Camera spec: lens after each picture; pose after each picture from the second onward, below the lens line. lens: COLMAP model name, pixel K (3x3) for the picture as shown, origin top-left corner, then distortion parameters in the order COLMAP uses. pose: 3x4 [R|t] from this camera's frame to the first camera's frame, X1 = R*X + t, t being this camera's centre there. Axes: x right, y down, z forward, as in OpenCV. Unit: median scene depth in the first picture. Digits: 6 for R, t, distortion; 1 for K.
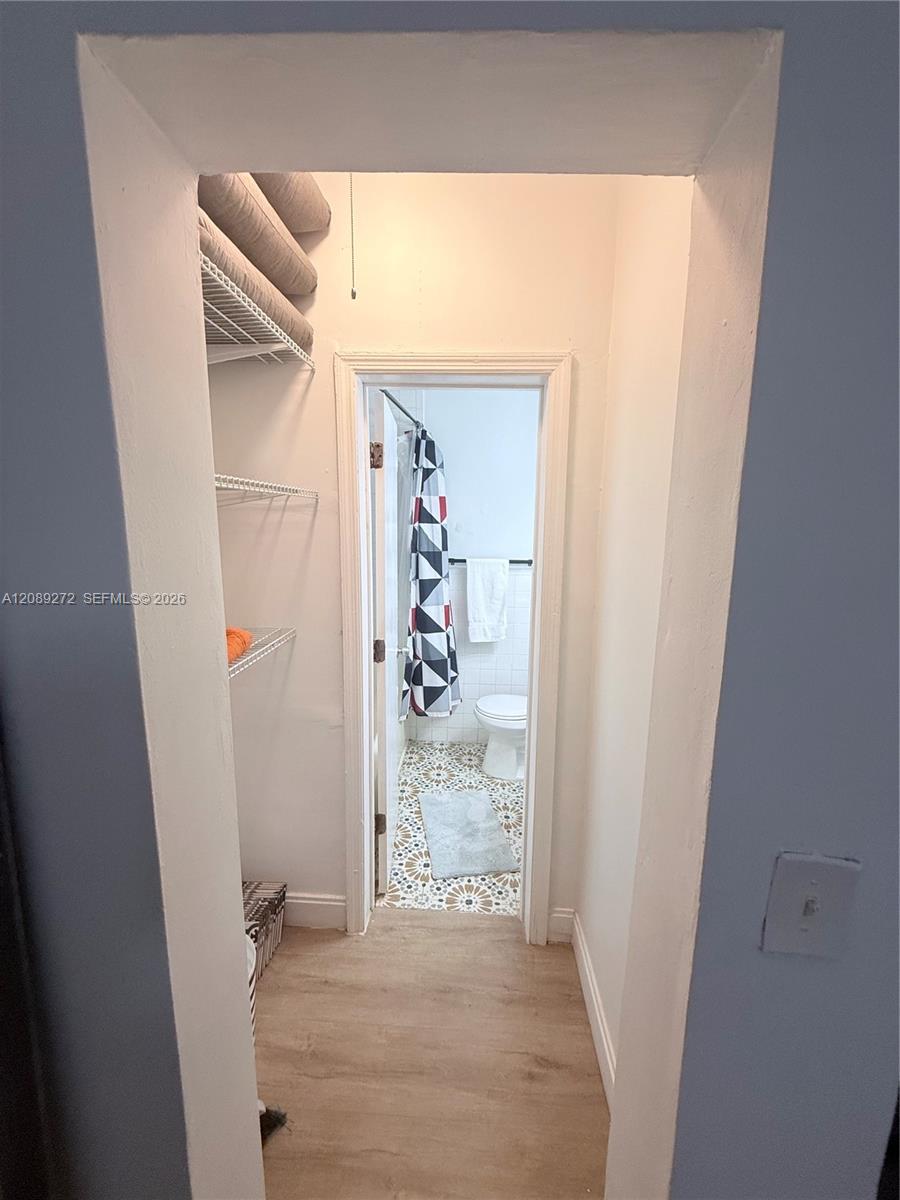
lens RADIAL K [[478.9, 0, 449.0], [0, 478.9, 596.7], [0, 0, 1]] dist [-0.001741, 0.000254]
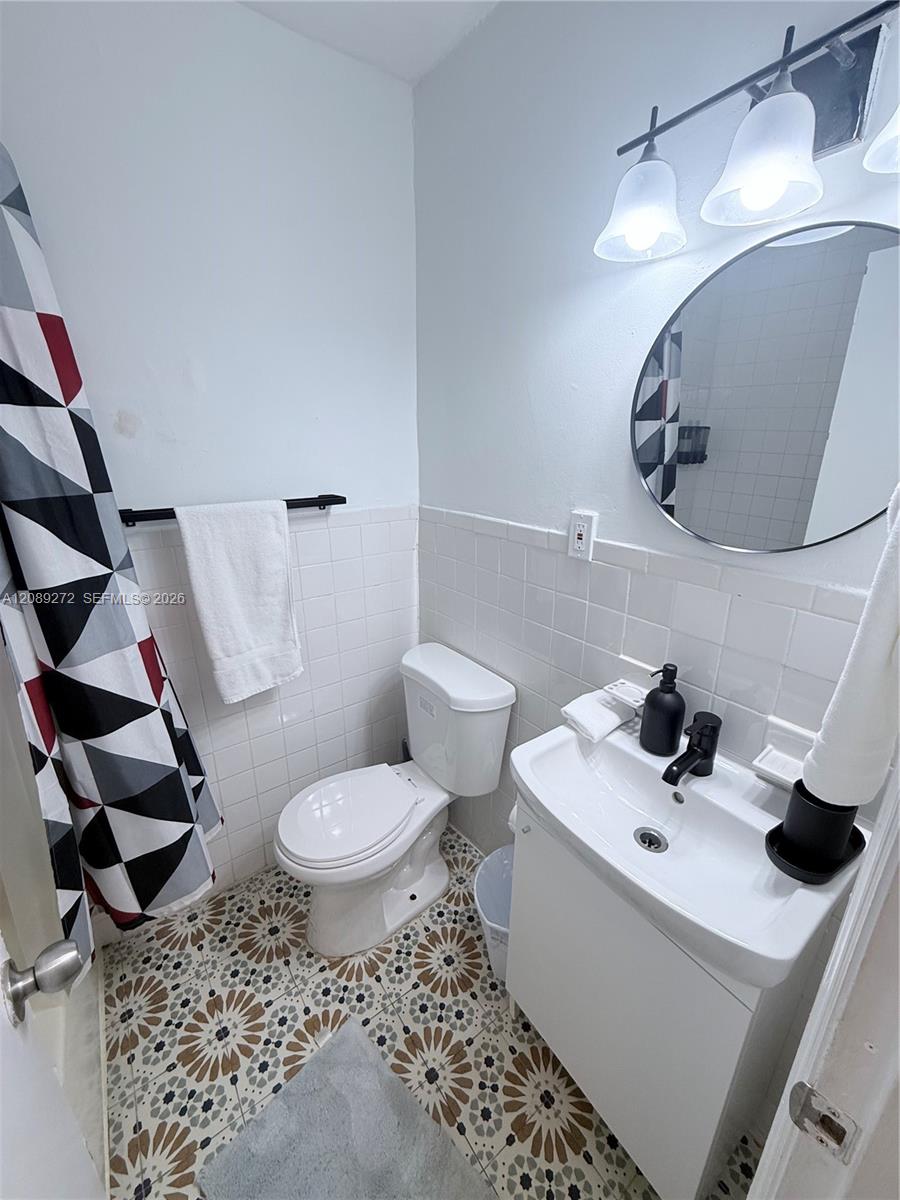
lens RADIAL K [[478.9, 0, 449.0], [0, 478.9, 596.7], [0, 0, 1]] dist [-0.001741, 0.000254]
pose [[0.775782, -0.210384, 0.594896, -0.036385], [0.109308, 0.973334, 0.201675, -0.065670], [-0.621462, -0.091429, 0.778091, 0.582537]]
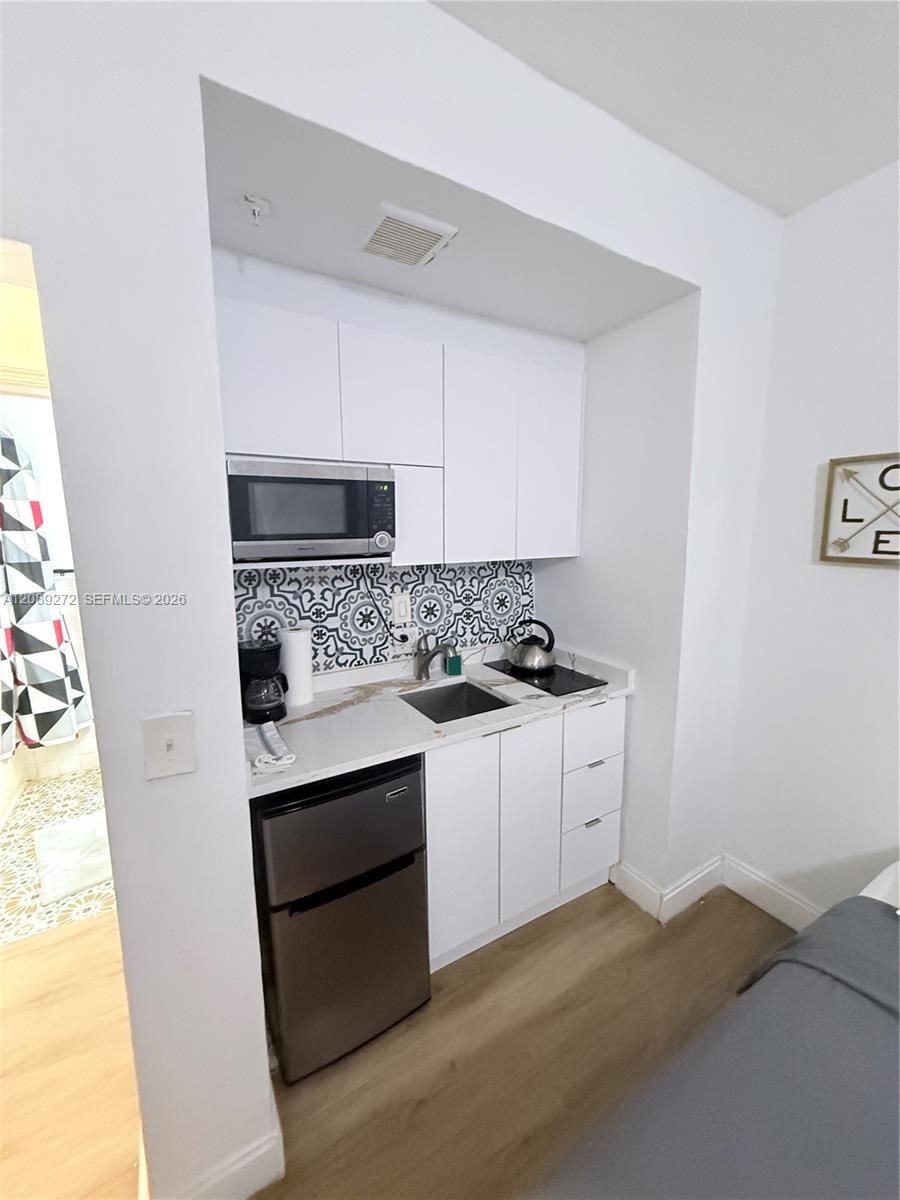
lens RADIAL K [[478.9, 0, 449.0], [0, 478.9, 596.7], [0, 0, 1]] dist [-0.001741, 0.000254]
pose [[0.829614, -0.097393, 0.549777, 0.122554], [0.103471, 0.994431, 0.020026, 0.033228], [-0.548665, 0.040272, 0.835071, -0.178661]]
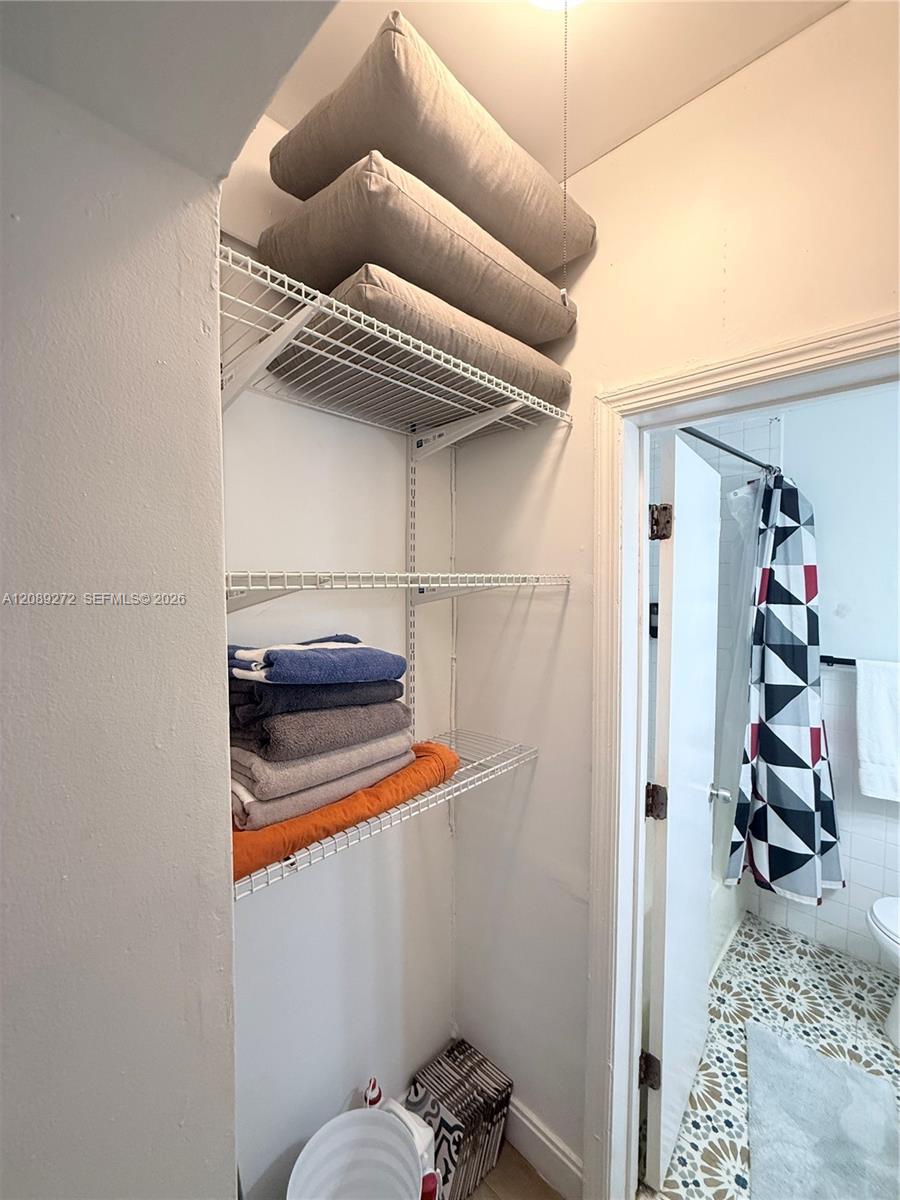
lens RADIAL K [[478.9, 0, 449.0], [0, 478.9, 596.7], [0, 0, 1]] dist [-0.001741, 0.000254]
pose [[0.756441, 0.011116, -0.653967, 0.043557], [-0.097552, 0.990590, -0.095999, -0.049693], [0.646746, 0.136413, 0.750407, 0.161518]]
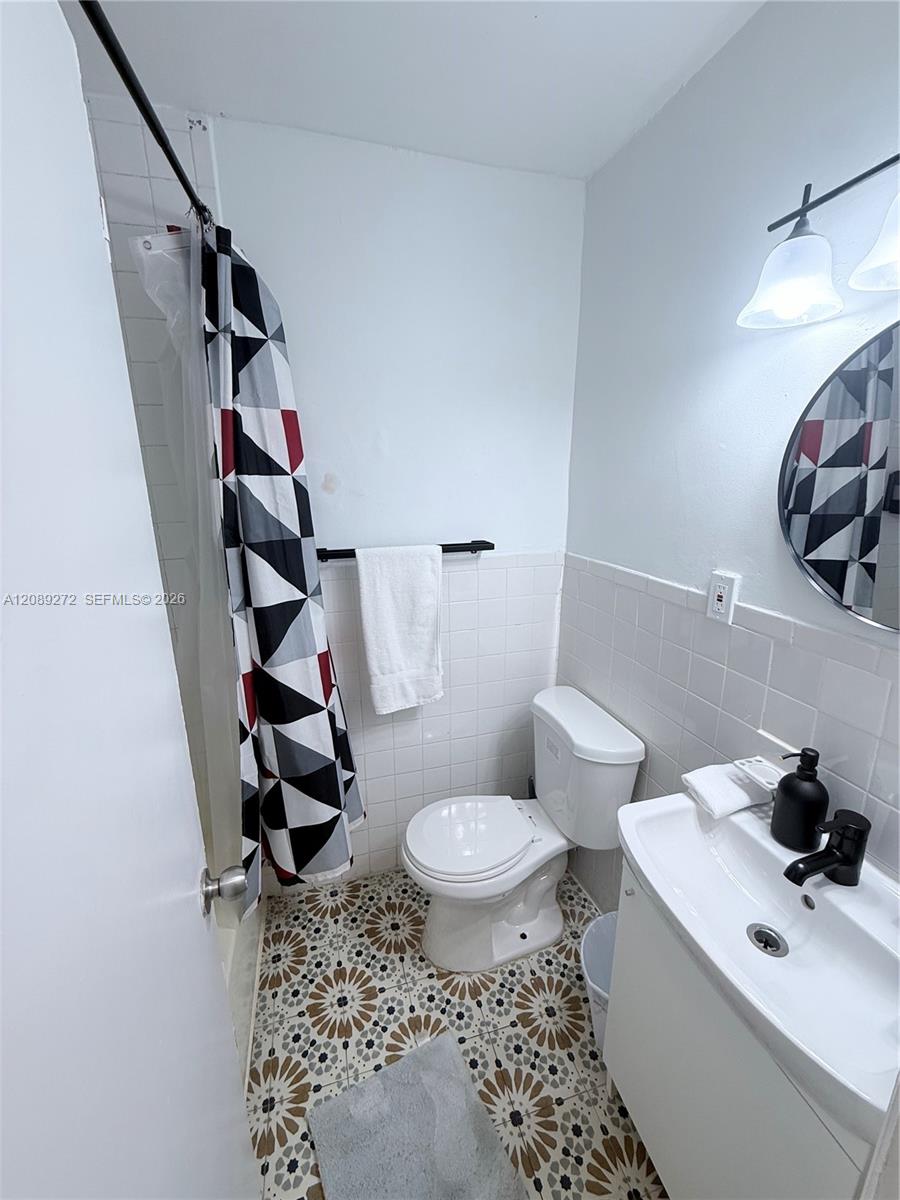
lens RADIAL K [[478.9, 0, 449.0], [0, 478.9, 596.7], [0, 0, 1]] dist [-0.001741, 0.000254]
pose [[0.946170, -0.100900, 0.307542, -0.027168], [0.071714, 0.991905, 0.104796, -0.078506], [-0.315626, -0.077100, 0.945746, 0.537673]]
